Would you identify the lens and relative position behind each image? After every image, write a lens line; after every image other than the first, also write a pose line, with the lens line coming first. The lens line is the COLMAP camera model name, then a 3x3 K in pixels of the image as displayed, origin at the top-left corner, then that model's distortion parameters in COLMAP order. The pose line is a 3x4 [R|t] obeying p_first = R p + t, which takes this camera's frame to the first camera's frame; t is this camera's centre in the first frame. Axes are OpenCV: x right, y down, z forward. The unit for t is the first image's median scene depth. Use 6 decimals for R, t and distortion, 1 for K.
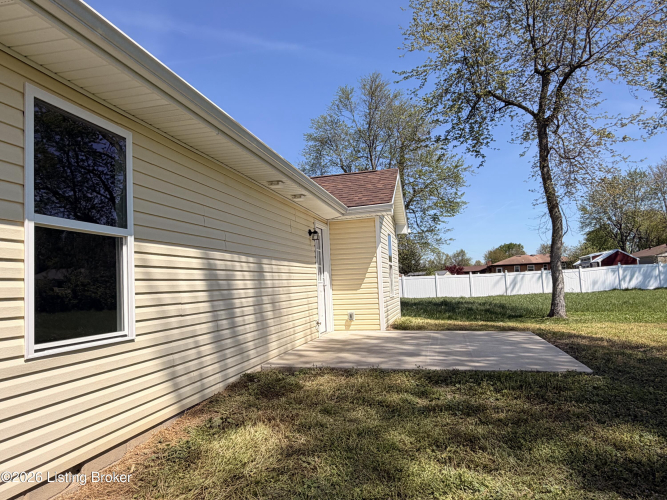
lens RADIAL K [[464.5, 0, 335.0], [0, 464.5, 251.9], [0, 0, 1]] dist [0.003896, -0.000884]
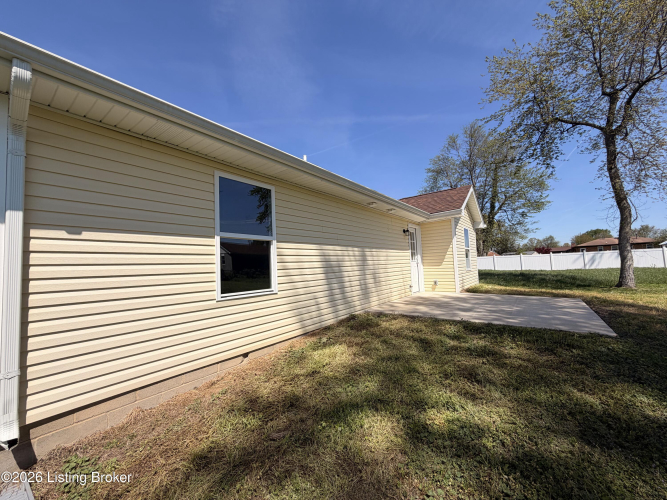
lens RADIAL K [[266.8, 0, 332.3], [0, 266.8, 248.6], [0, 0, 1]] dist [-0.000174, 0.000597]
pose [[0.910261, -0.022320, -0.413434, 0.126364], [0.032020, 0.999350, 0.016548, -0.004704], [0.412796, -0.028301, 0.910384, 0.044184]]
